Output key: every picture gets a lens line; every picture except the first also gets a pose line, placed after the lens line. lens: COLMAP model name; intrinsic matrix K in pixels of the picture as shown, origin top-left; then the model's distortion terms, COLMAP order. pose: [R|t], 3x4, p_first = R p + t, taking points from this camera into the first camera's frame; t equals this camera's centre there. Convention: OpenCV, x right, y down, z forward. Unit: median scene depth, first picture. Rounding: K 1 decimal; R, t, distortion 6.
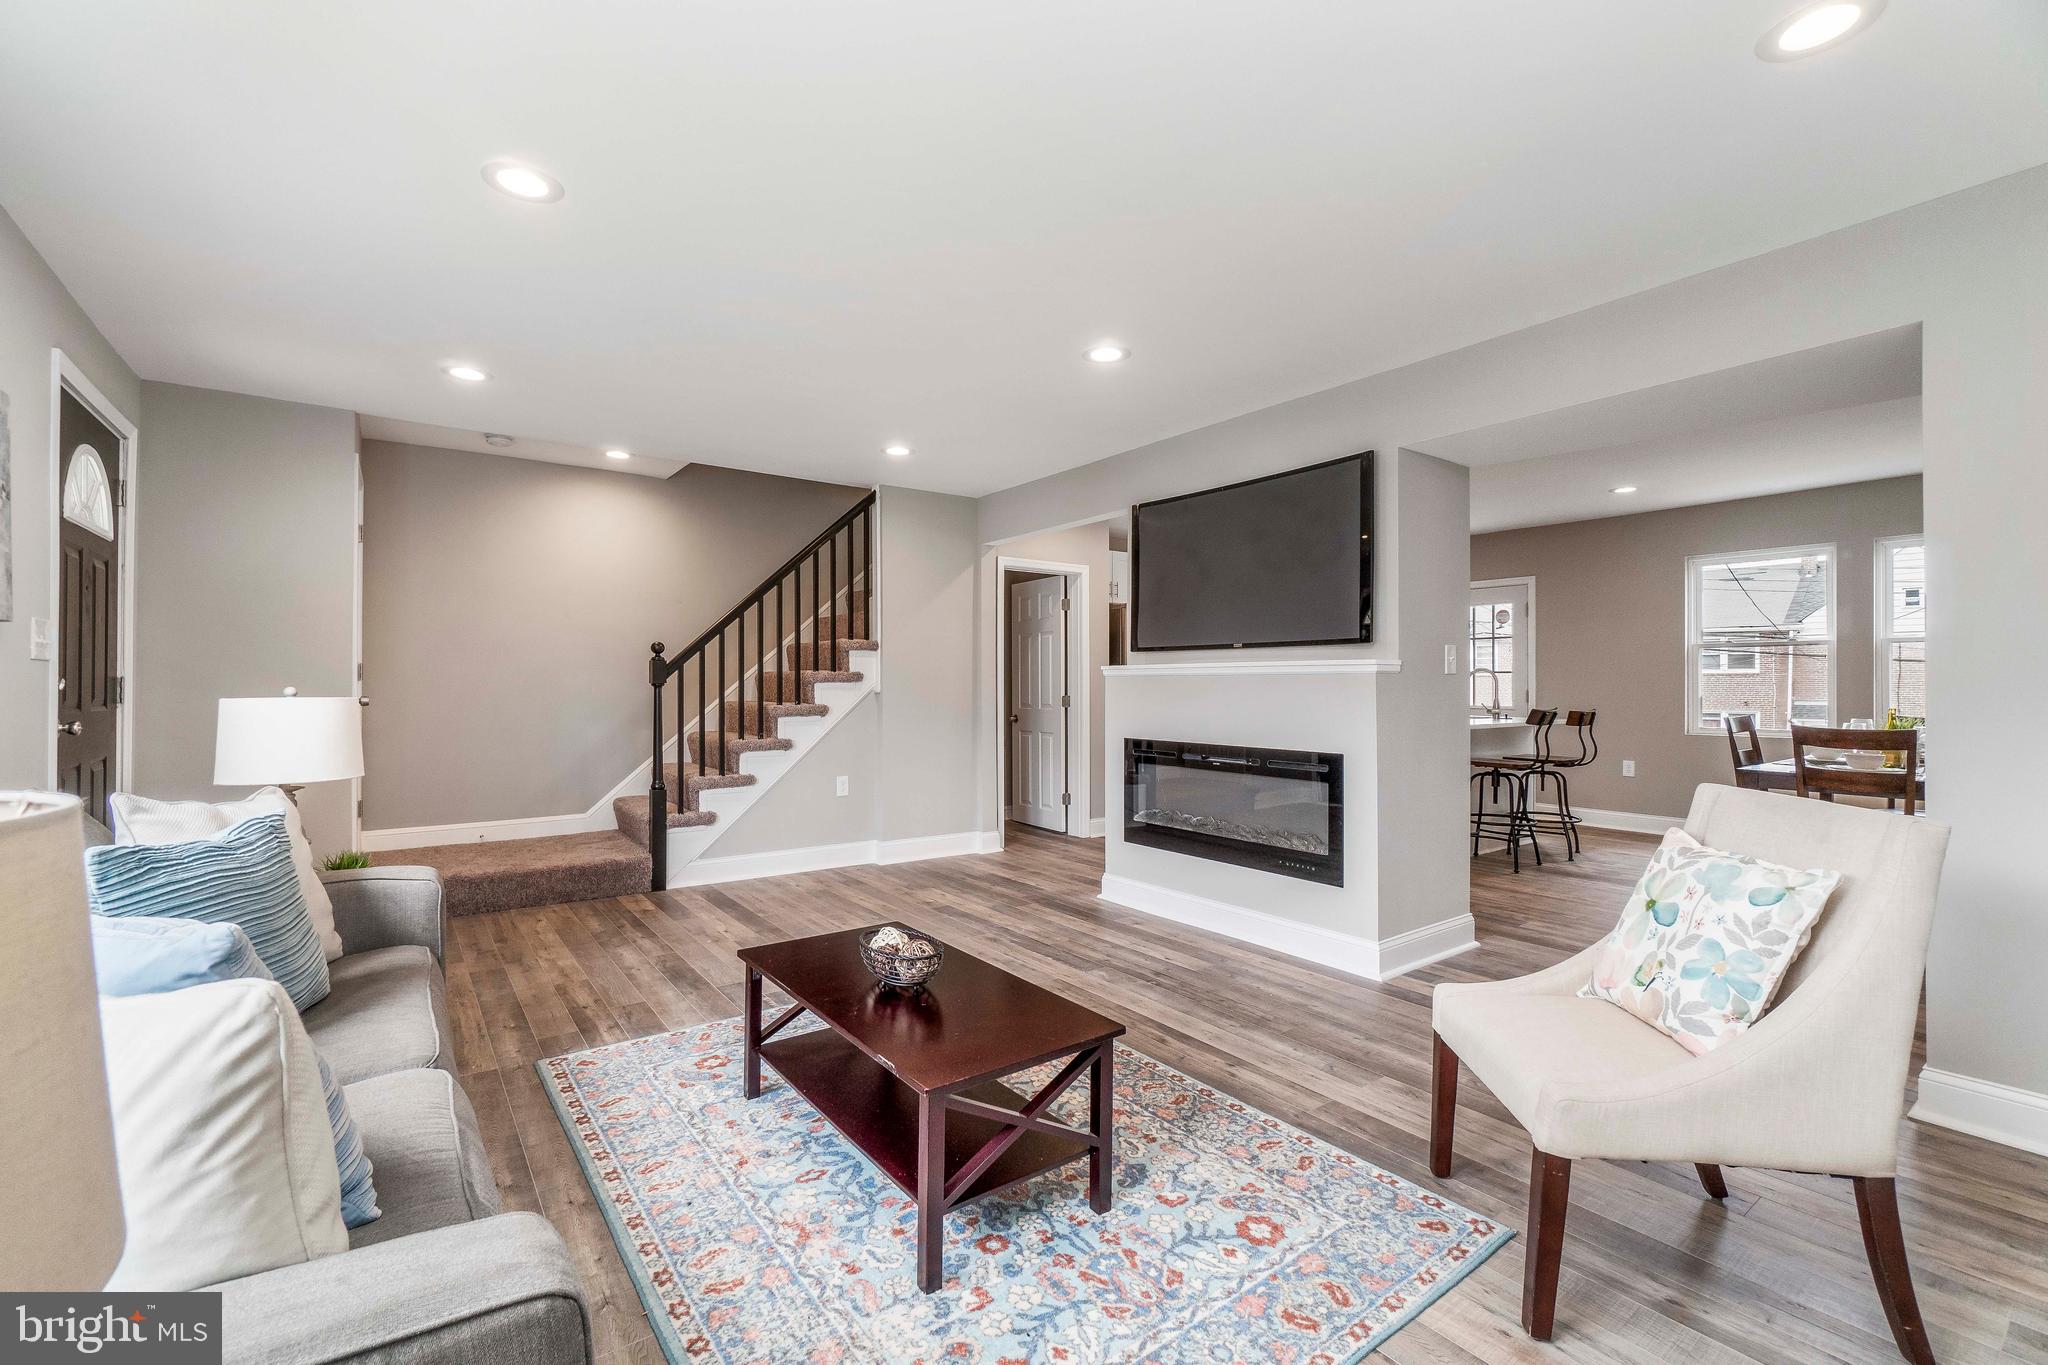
lens RADIAL K [[887.9, 0, 1024.0], [0, 887.9, 682.5], [0, 0, 1]] dist [0.000367, 0.000880]
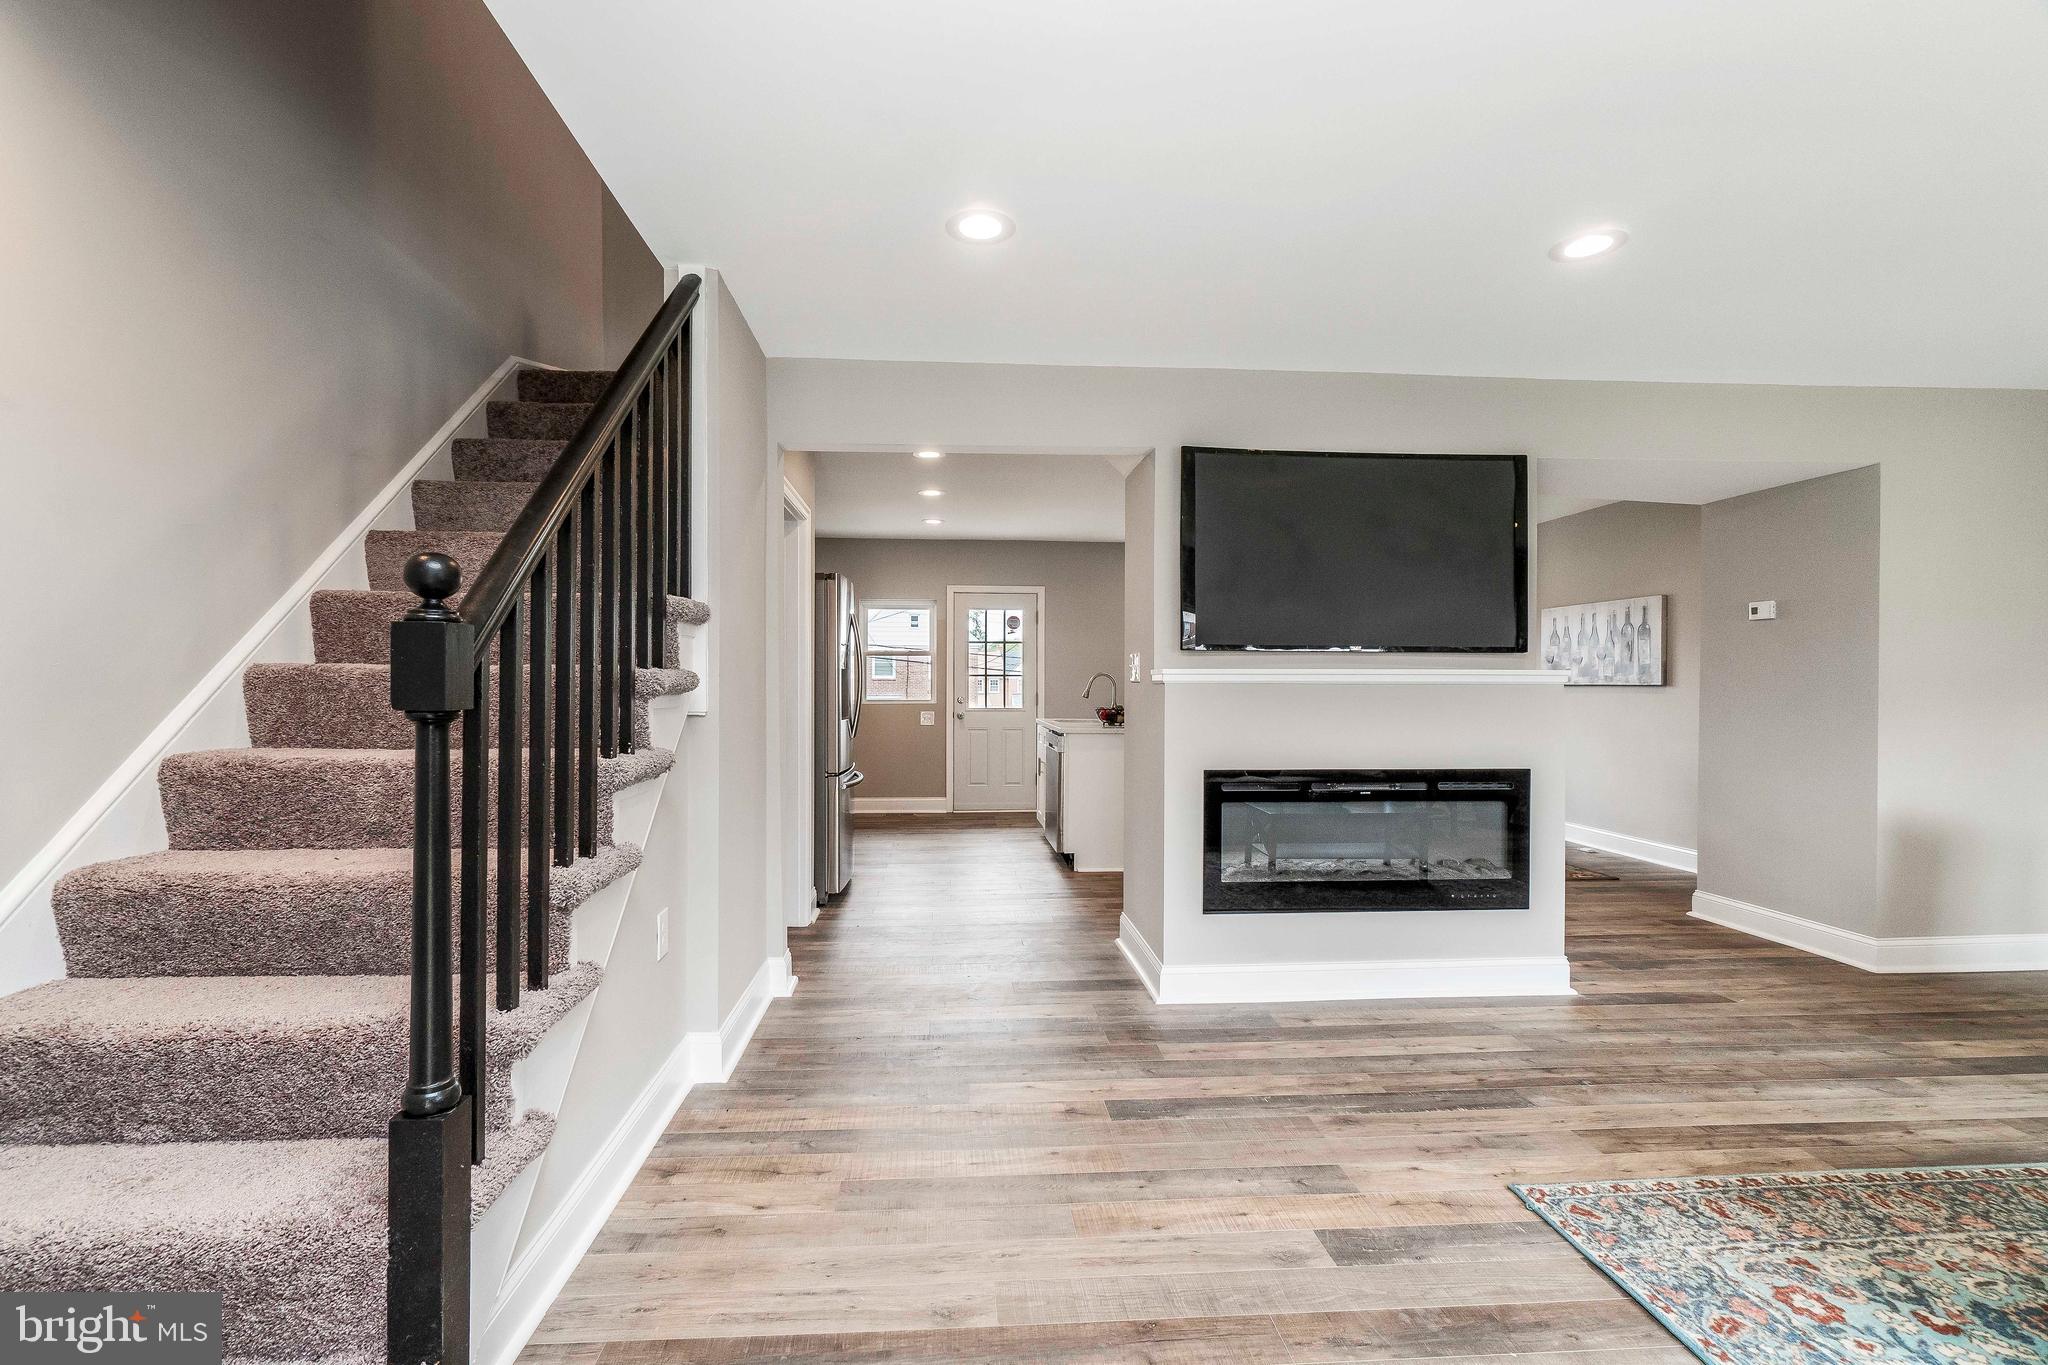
lens RADIAL K [[887.9, 0, 1024.0], [0, 887.9, 682.5], [0, 0, 1]] dist [0.000367, 0.000880]
pose [[0.526907, 0.002739, 0.849919, -0.668282], [-0.005088, 0.999987, -0.000068, -0.007861], [-0.849908, -0.004288, 0.526914, 0.873055]]
